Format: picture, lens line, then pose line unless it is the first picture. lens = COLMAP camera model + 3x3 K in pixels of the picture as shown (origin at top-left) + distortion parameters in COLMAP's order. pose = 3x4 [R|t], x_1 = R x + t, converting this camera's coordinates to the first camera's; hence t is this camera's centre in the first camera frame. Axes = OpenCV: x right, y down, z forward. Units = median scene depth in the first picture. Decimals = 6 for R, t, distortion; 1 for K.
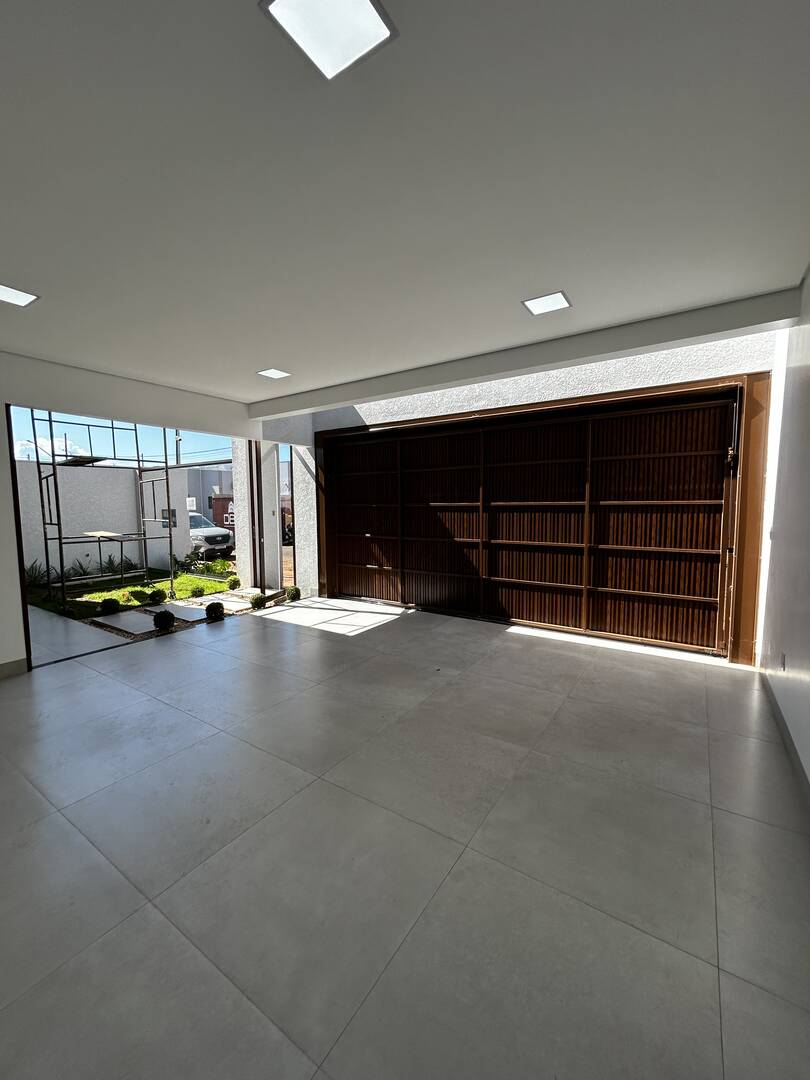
lens RADIAL K [[433.2, 0, 405.0], [0, 433.2, 540.0], [0, 0, 1]] dist [0.001417, -0.000111]
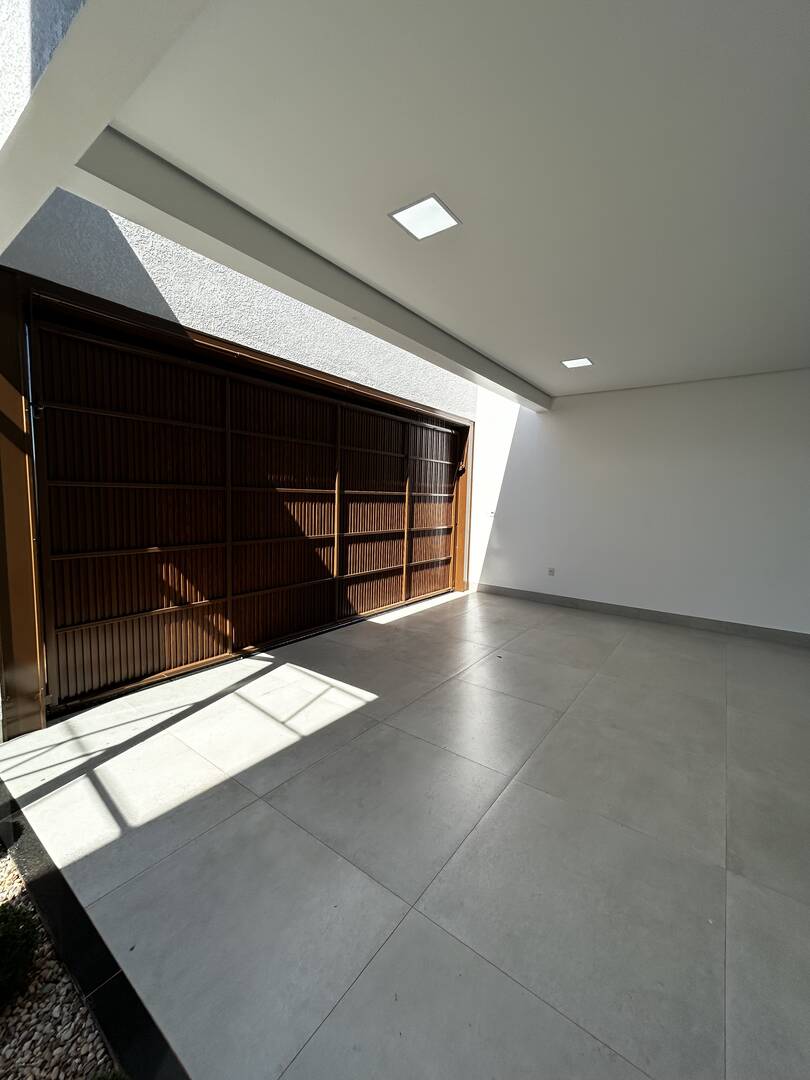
lens RADIAL K [[433.2, 0, 405.0], [0, 433.2, 540.0], [0, 0, 1]] dist [0.001417, -0.000111]
pose [[0.045826, -0.094834, 0.994438, -0.665729], [0.058394, 0.994036, 0.092104, -0.059005], [-0.997241, 0.053849, 0.051090, 0.828675]]
